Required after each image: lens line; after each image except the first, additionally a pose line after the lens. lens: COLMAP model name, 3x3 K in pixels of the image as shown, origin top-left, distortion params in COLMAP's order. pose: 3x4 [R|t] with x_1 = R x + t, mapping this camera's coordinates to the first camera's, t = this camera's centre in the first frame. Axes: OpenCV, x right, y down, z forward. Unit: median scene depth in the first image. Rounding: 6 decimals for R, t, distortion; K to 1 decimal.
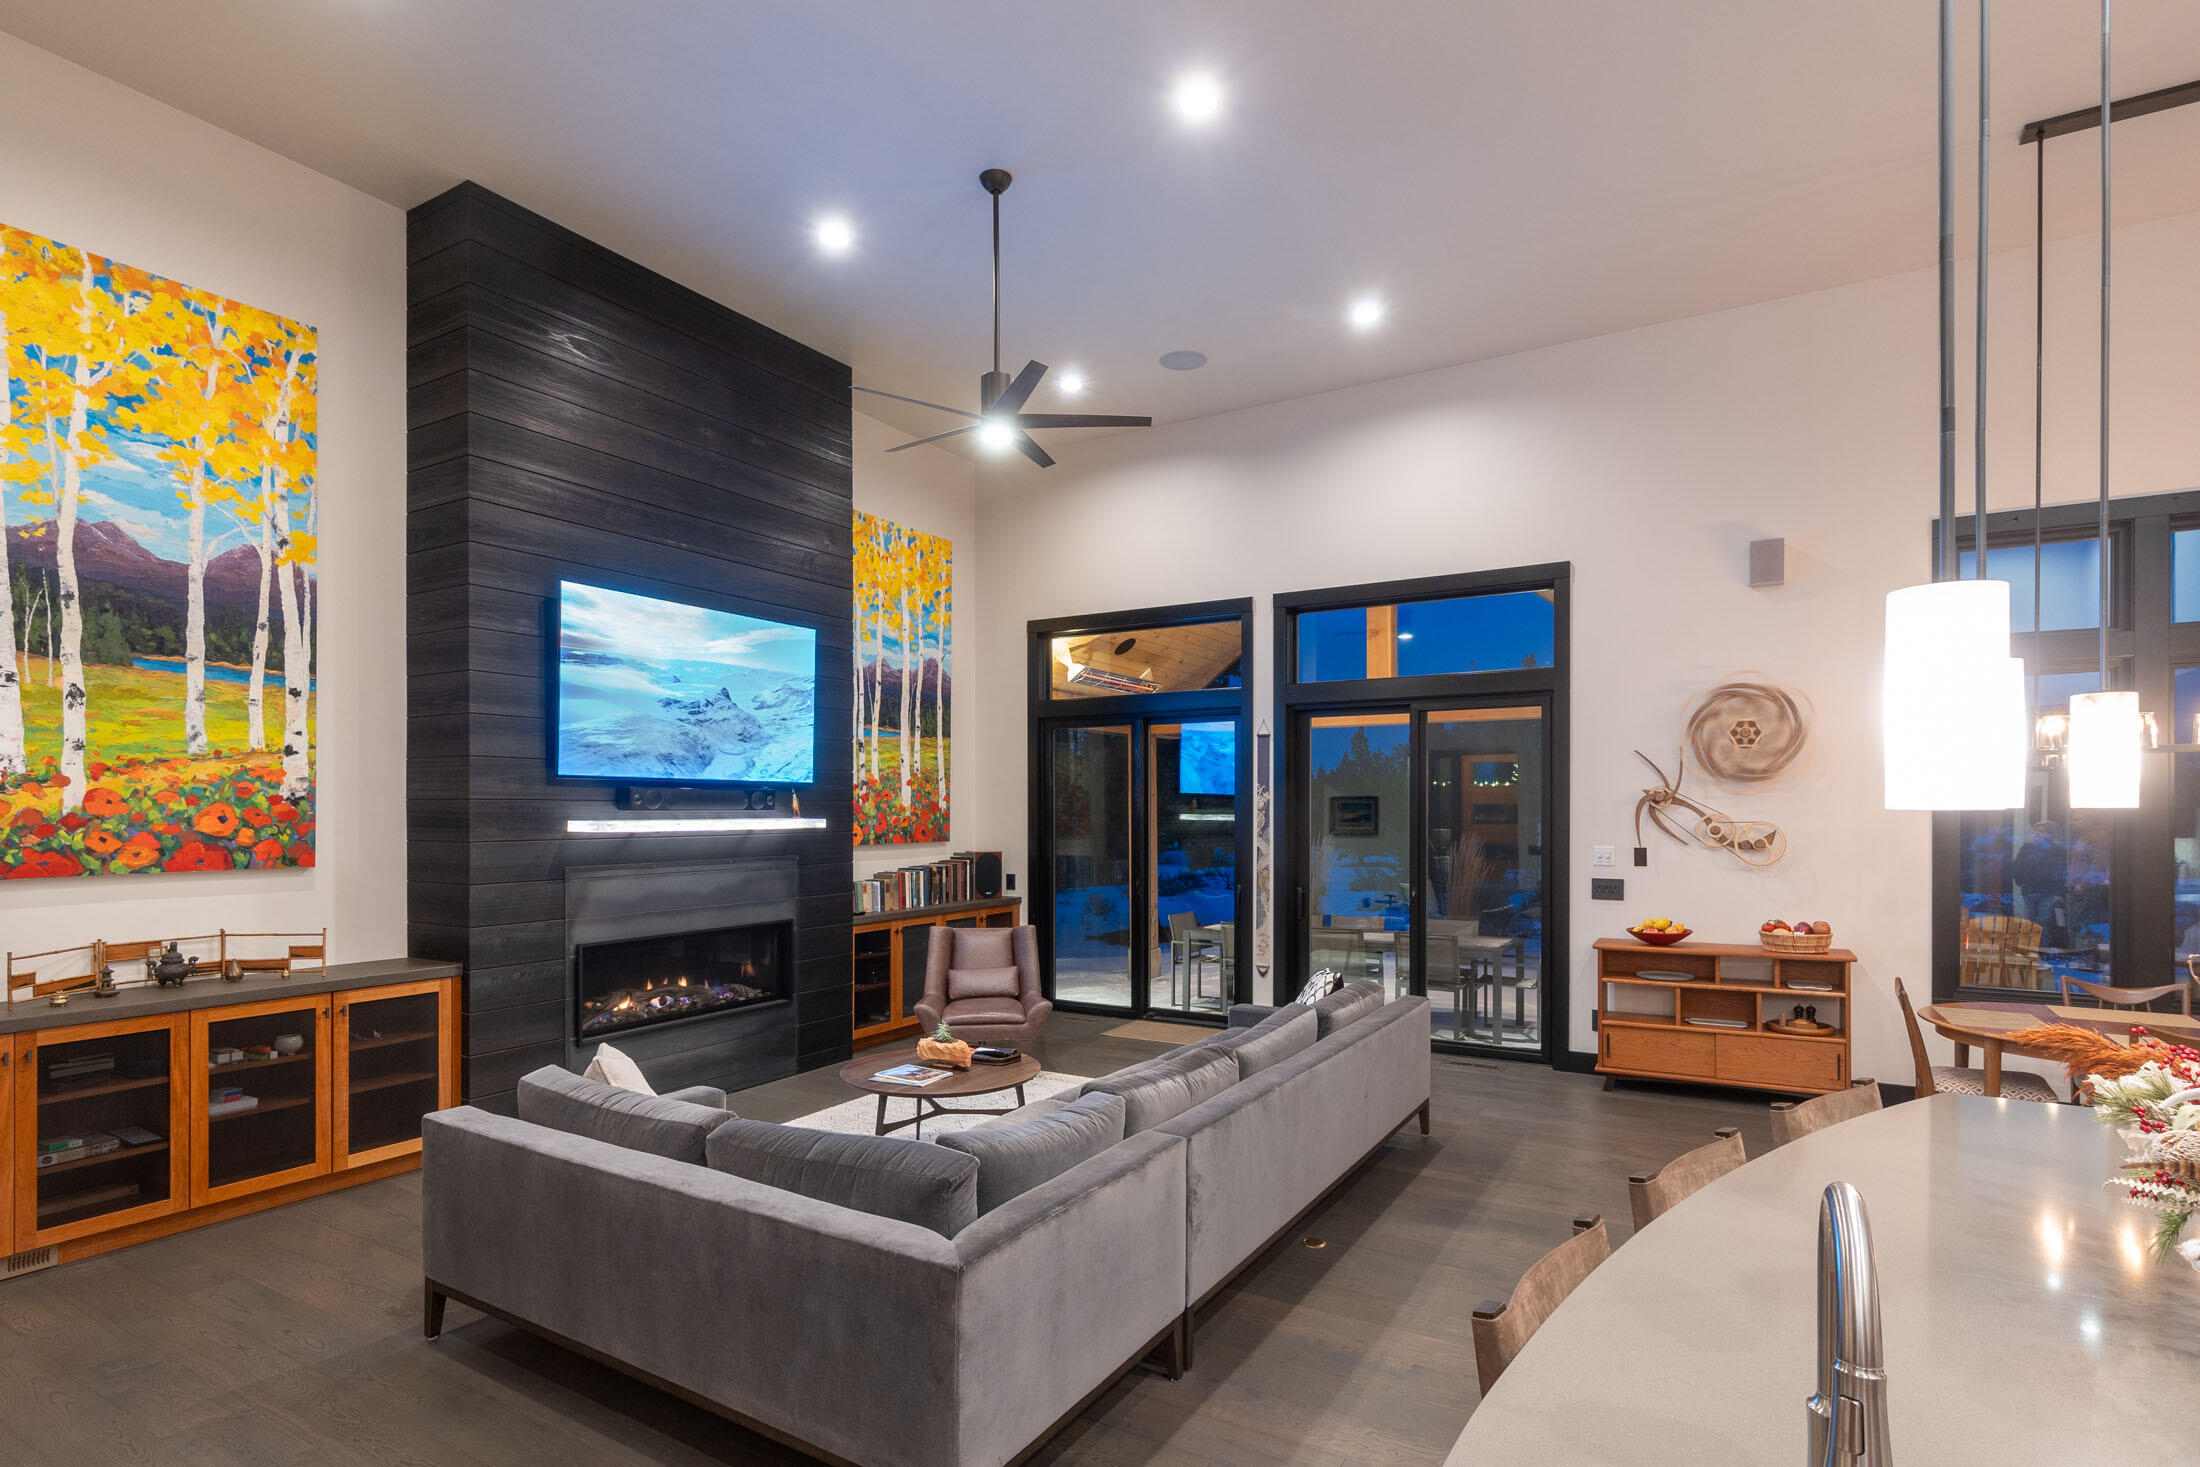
lens RADIAL K [[1147.3, 0, 1208.3], [0, 1147.3, 799.4], [0, 0, 1]] dist [-0.002012, -0.000766]
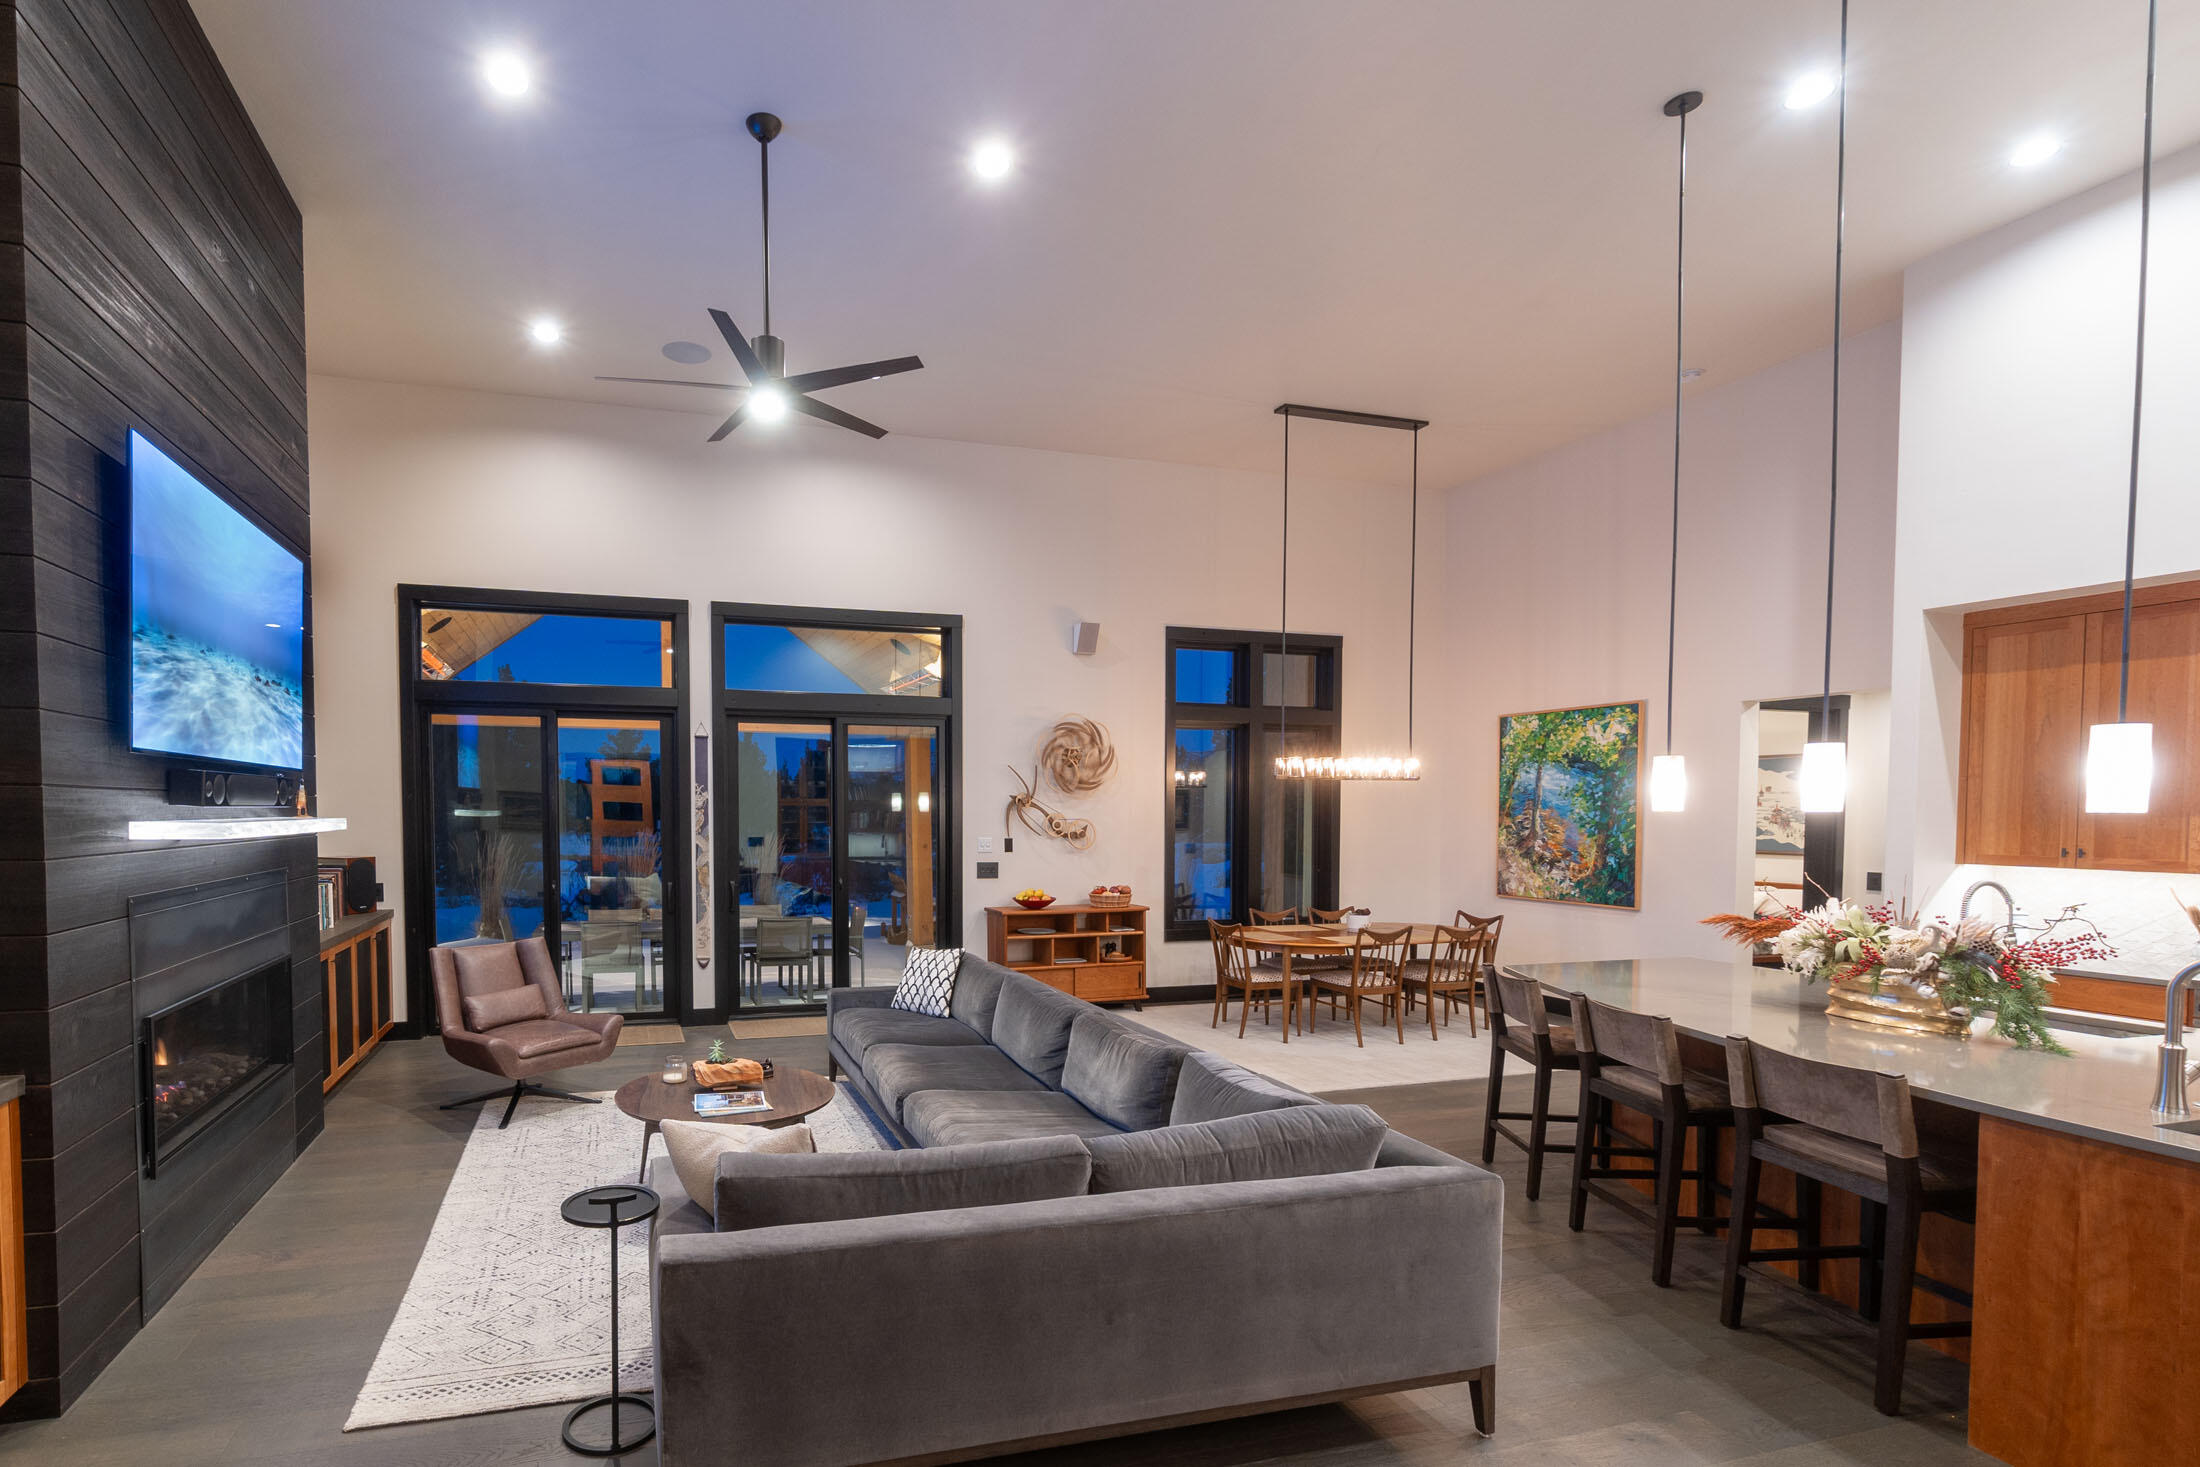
lens RADIAL K [[963.5, 0, 993.1], [0, 963.5, 822.5], [0, 0, 1]] dist [0.000385, 0.000025]
pose [[0.697247, -0.004846, 0.716814, -0.444445], [-0.010356, 0.999805, 0.016832, 0.004741], [-0.716756, -0.019160, 0.697061, 0.226900]]
